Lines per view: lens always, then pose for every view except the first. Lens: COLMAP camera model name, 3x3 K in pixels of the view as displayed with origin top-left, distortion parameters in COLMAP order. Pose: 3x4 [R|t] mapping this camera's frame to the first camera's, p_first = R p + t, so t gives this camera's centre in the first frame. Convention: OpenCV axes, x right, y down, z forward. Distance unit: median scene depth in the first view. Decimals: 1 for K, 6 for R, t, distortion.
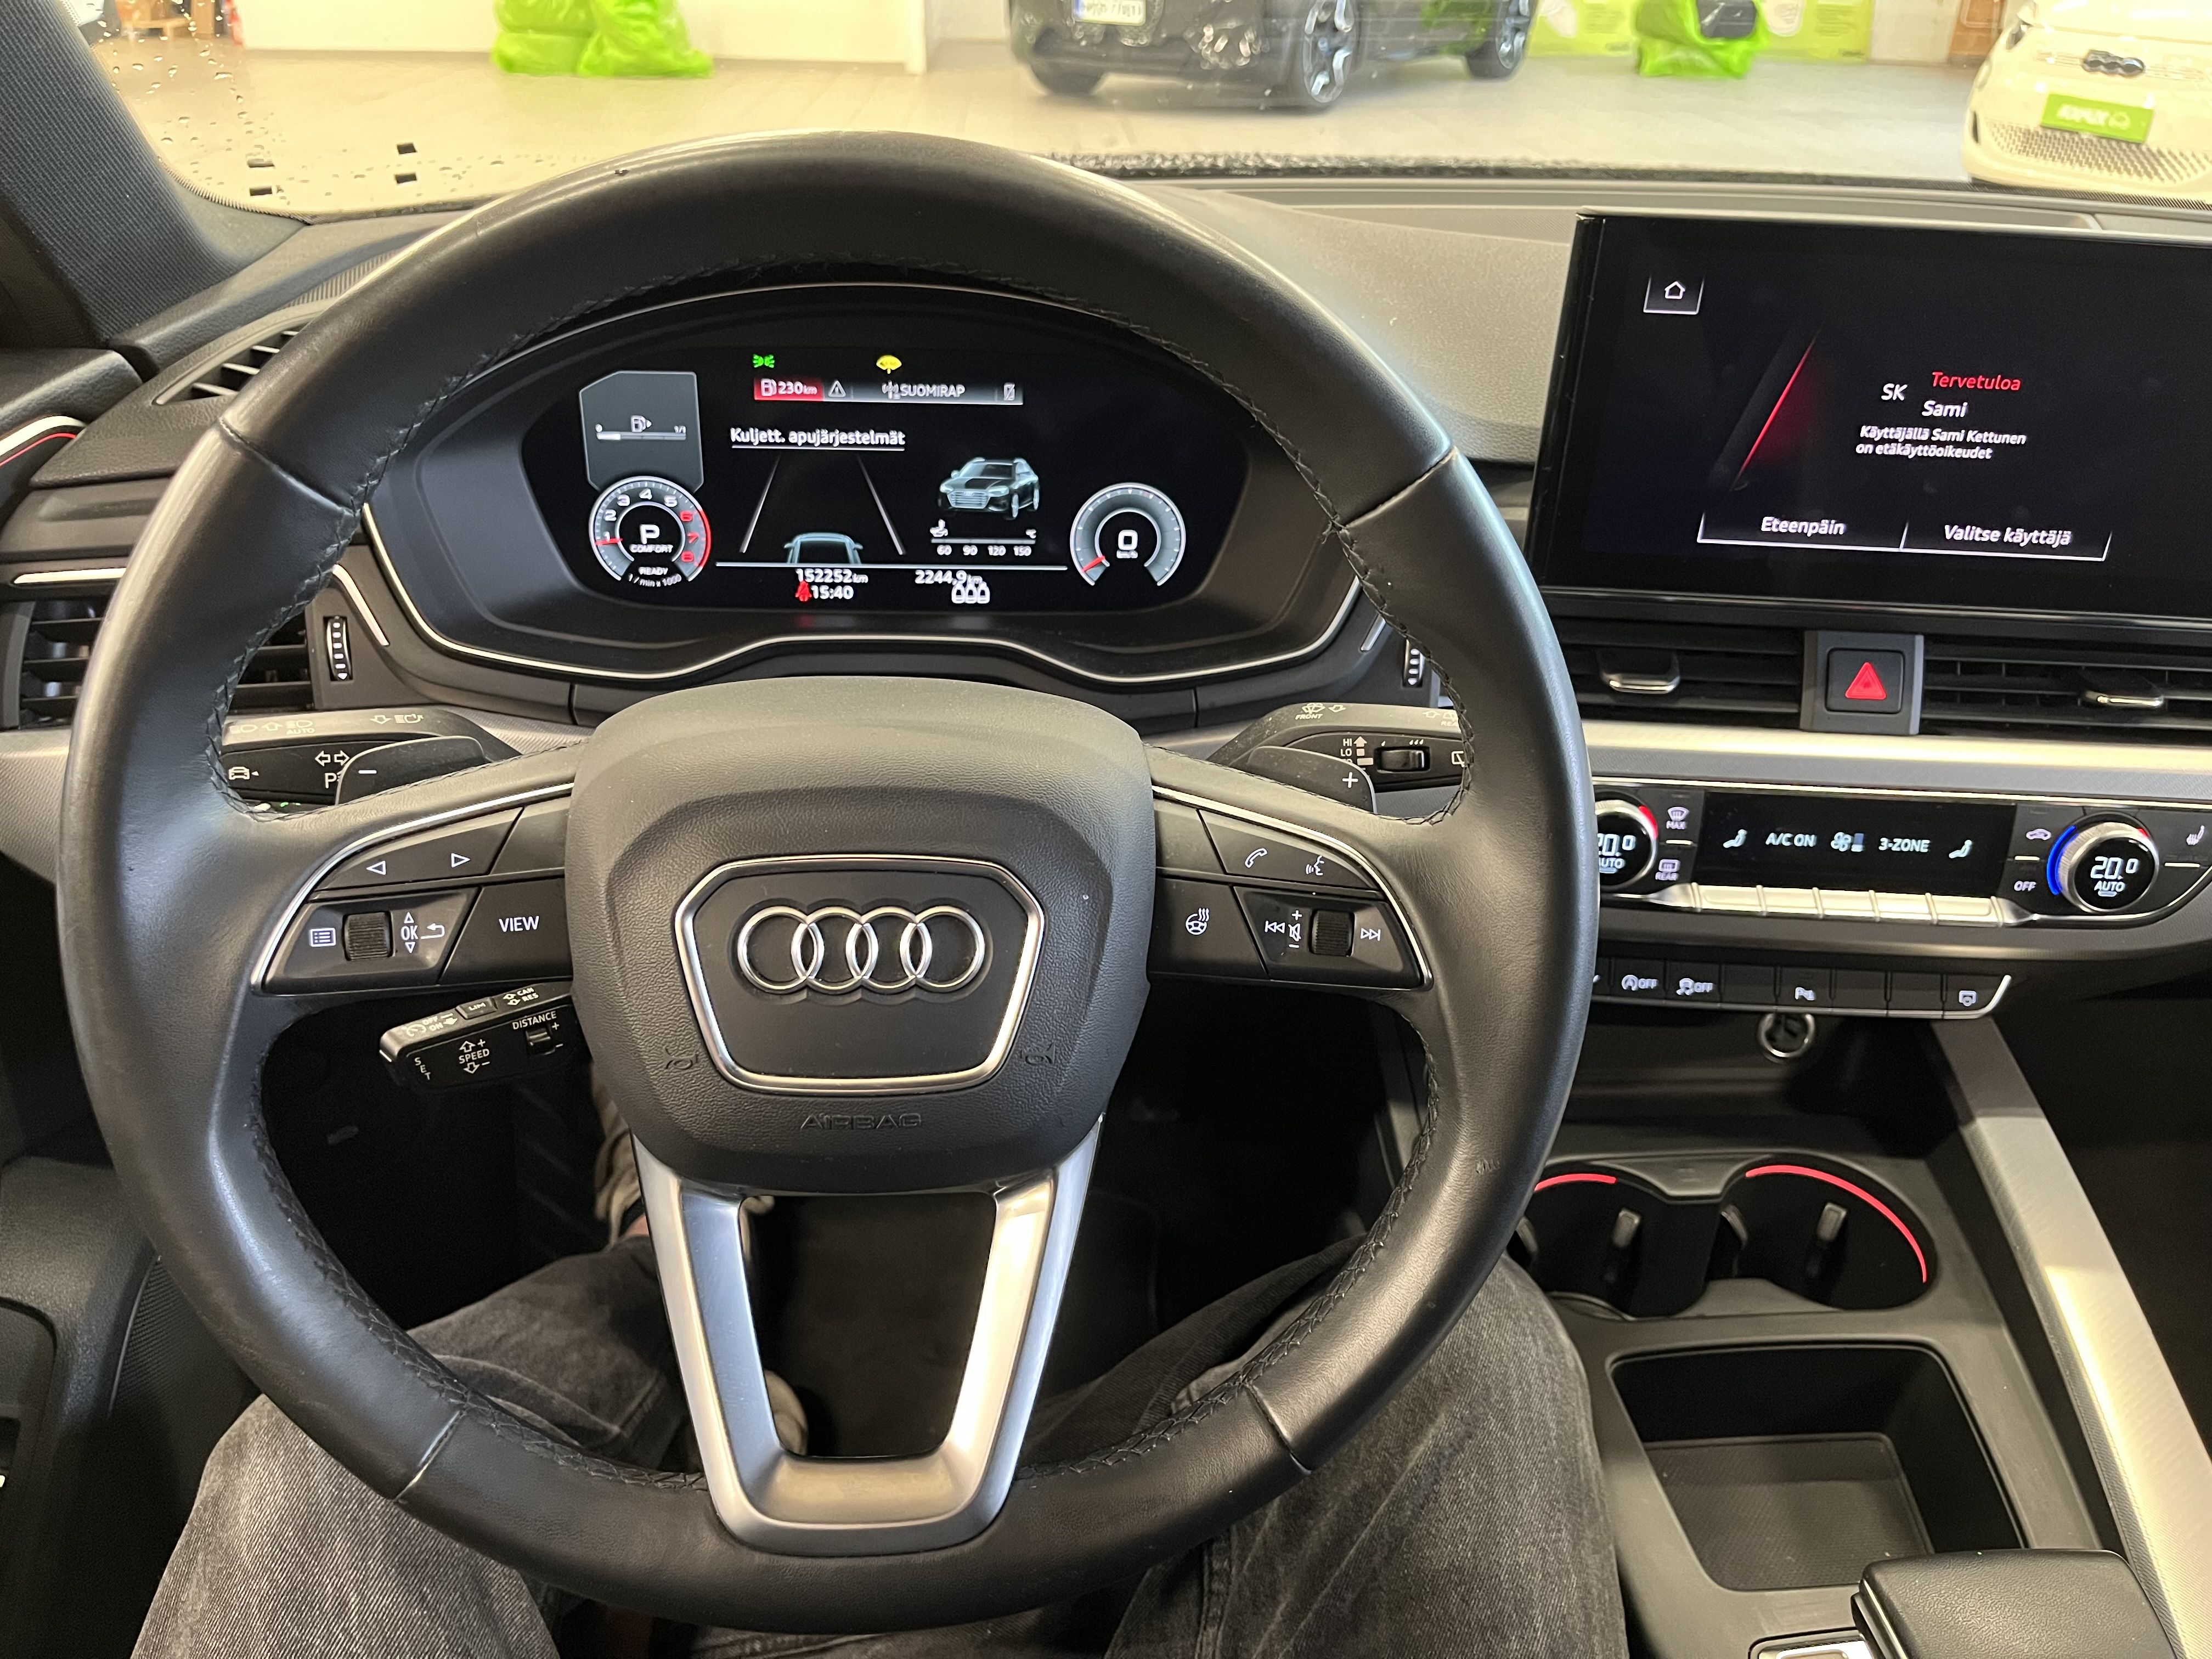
lens RADIAL K [[1646.0, 0, 1106.0], [0, 1646.0, 829.5], [0, 0, 1]] dist [-0.001591, -0.006843]
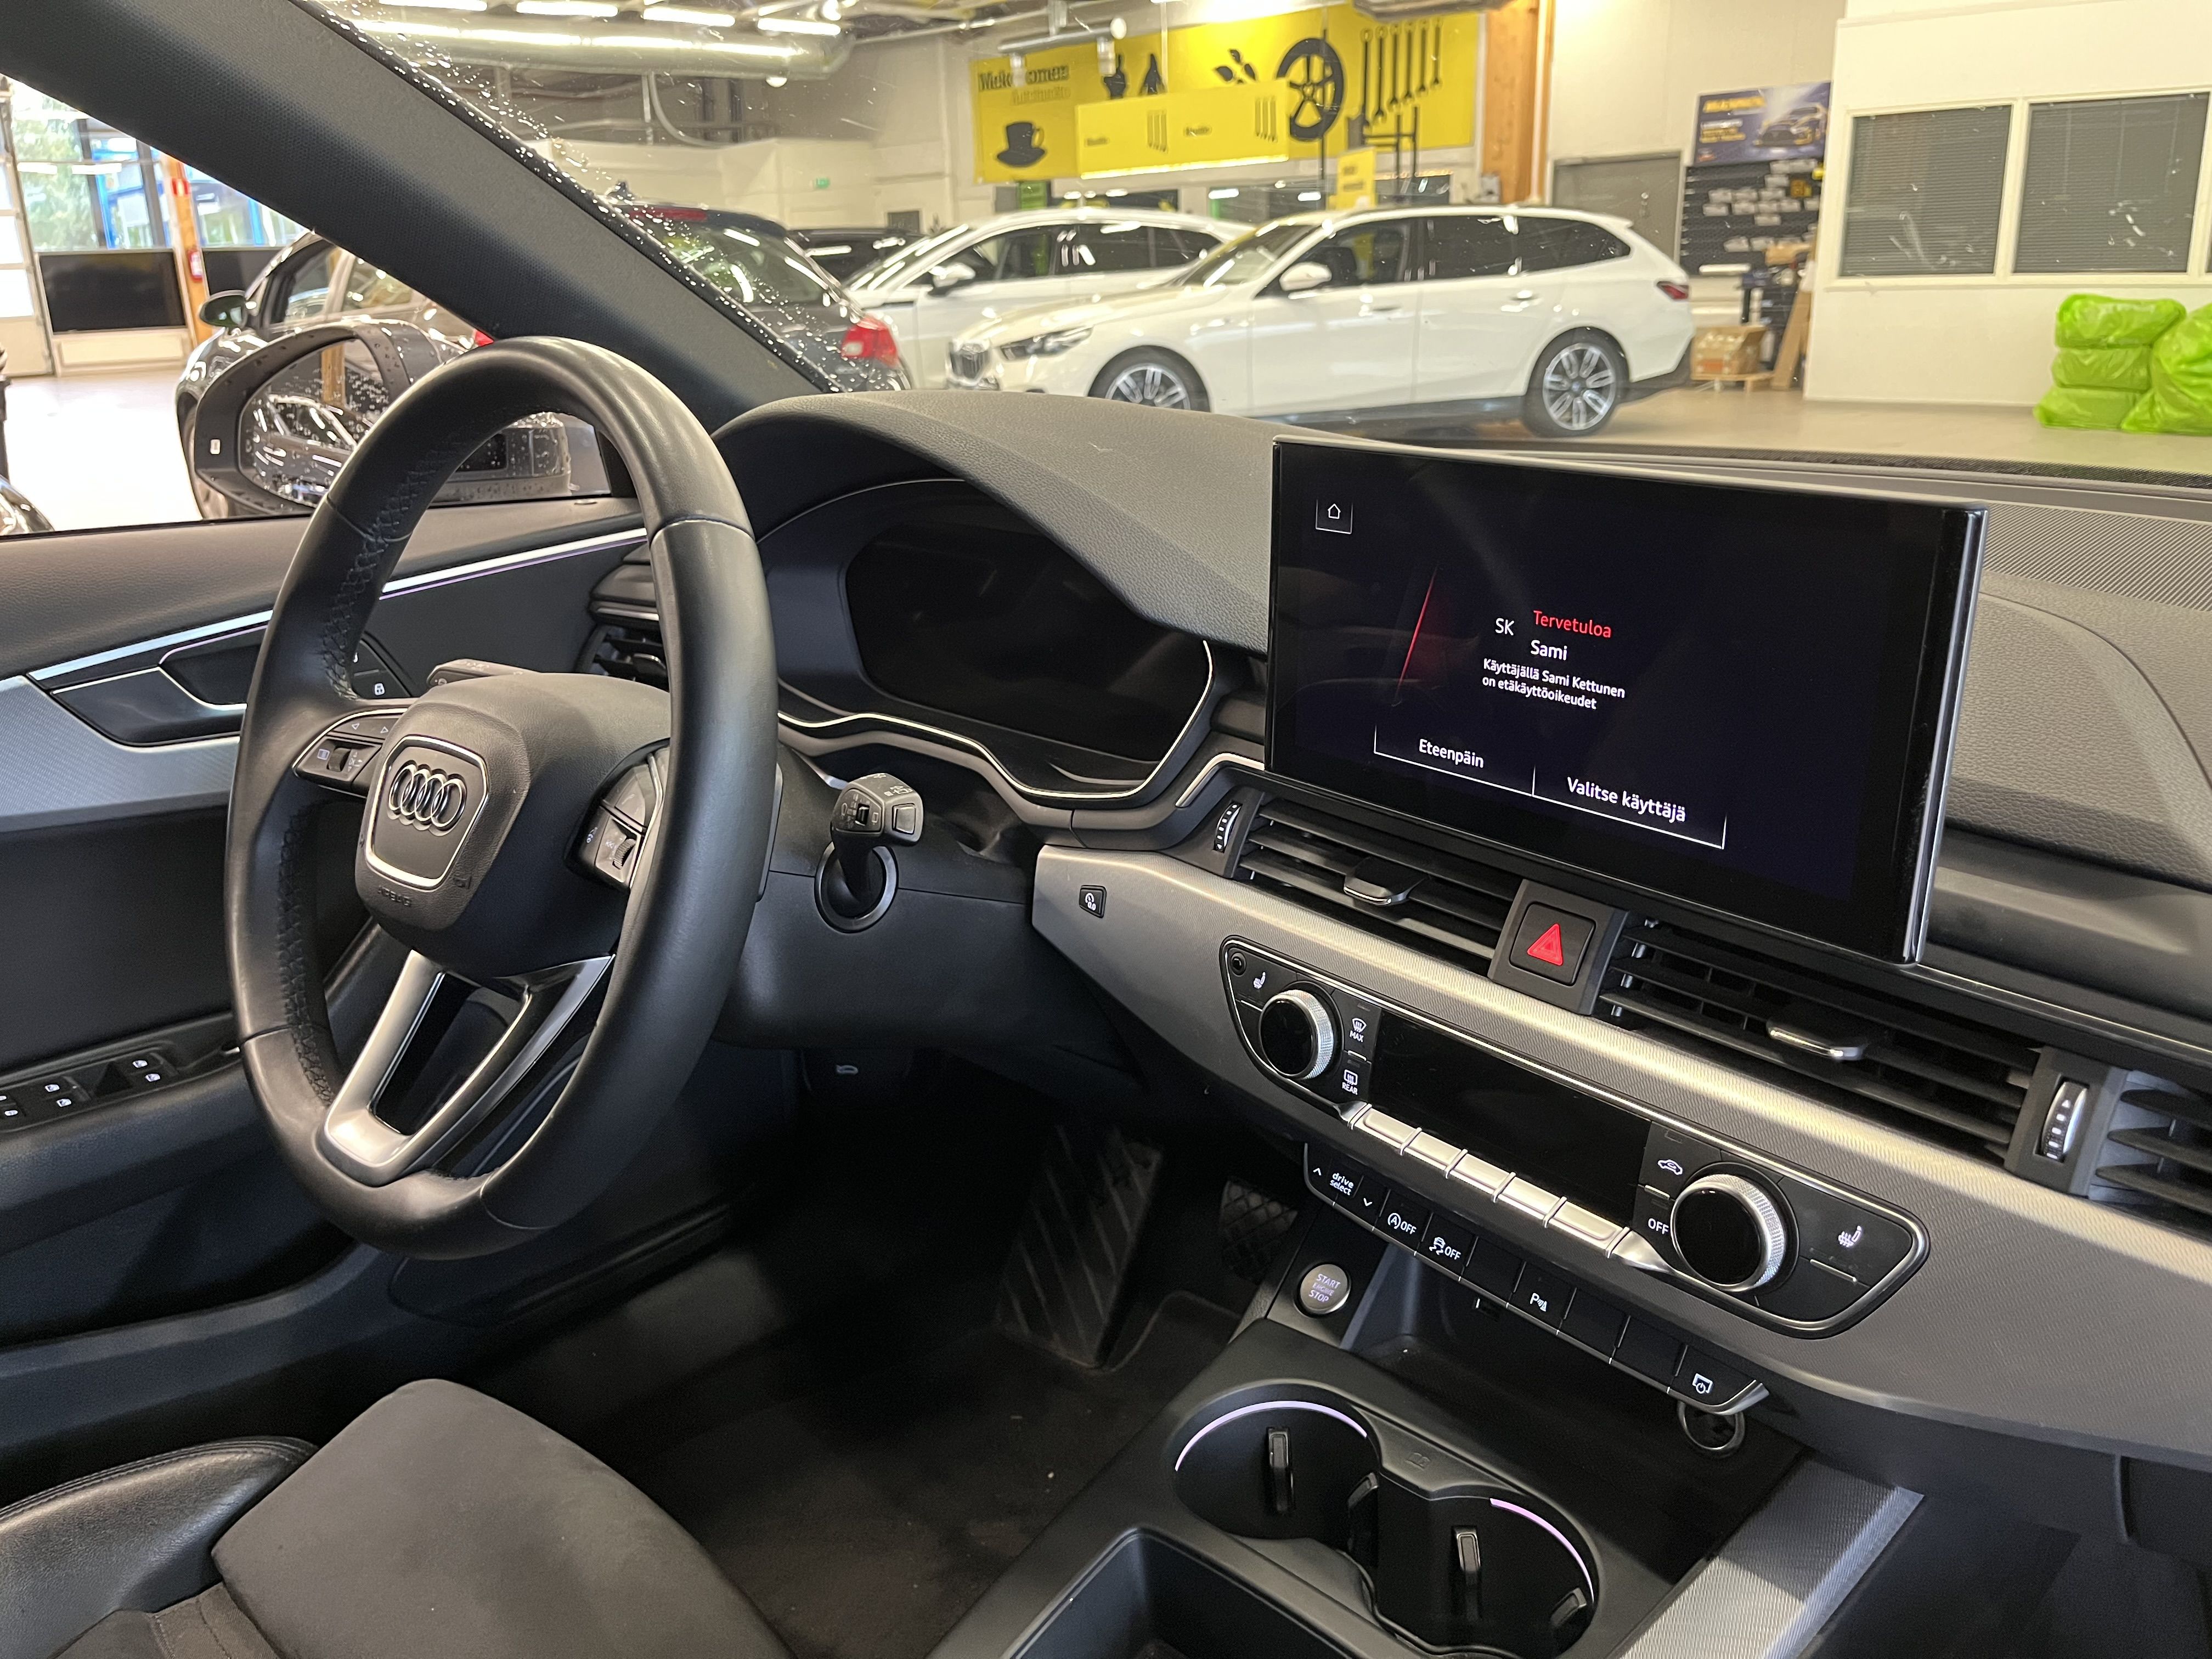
lens RADIAL K [[1646.0, 0, 1106.0], [0, 1646.0, 829.5], [0, 0, 1]] dist [-0.001591, -0.006843]
pose [[0.674289, 0.202887, -0.710050, 1.008980], [-0.332305, 0.942030, -0.046396, -0.026182], [0.659476, 0.267237, 0.702621, 0.178392]]
